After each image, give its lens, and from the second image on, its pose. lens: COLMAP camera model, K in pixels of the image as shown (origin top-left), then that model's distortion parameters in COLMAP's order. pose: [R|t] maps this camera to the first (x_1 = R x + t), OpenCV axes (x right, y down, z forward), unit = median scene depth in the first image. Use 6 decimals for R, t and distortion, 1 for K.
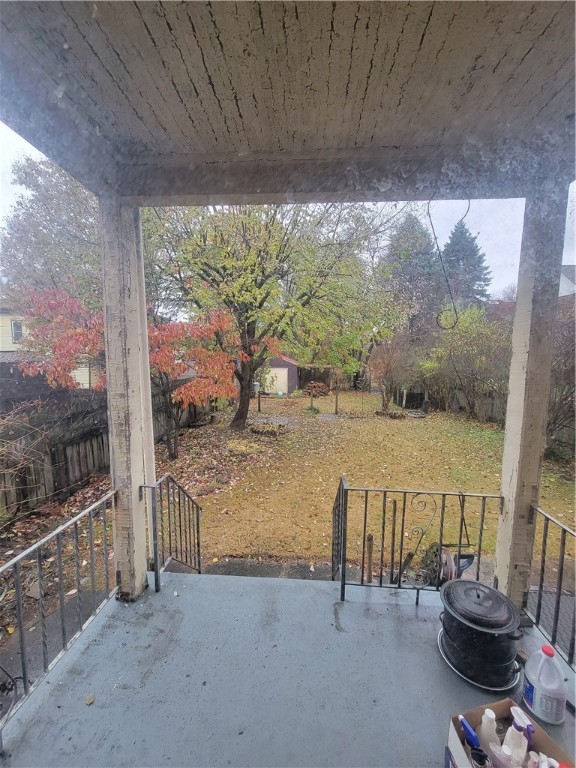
lens RADIAL K [[308.3, 0, 287.6], [0, 308.3, 387.2], [0, 0, 1]] dist [-0.001716, -0.002643]
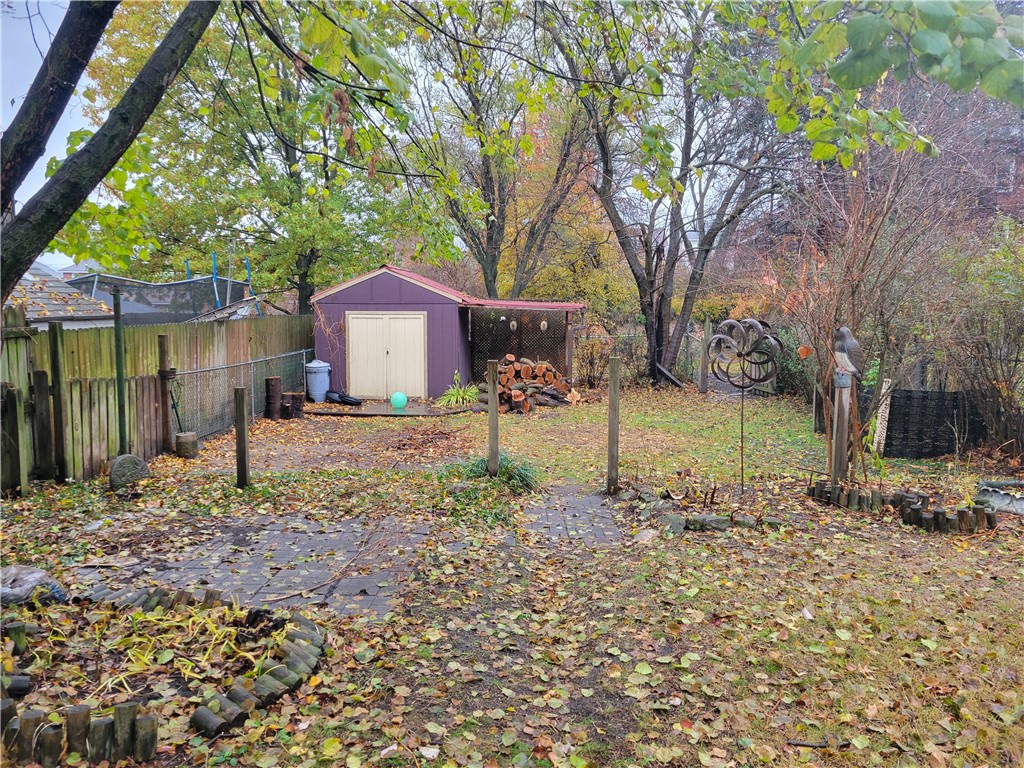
lens RADIAL K [[765.6, 0, 511.8], [0, 765.6, 382.3], [0, 0, 1]] dist [0.001156, 0.000035]
pose [[0.997771, -0.008747, 0.066163, 0.034261], [0.008740, 0.999962, 0.000394, 0.005772], [-0.066164, 0.000185, 0.997809, 0.291840]]
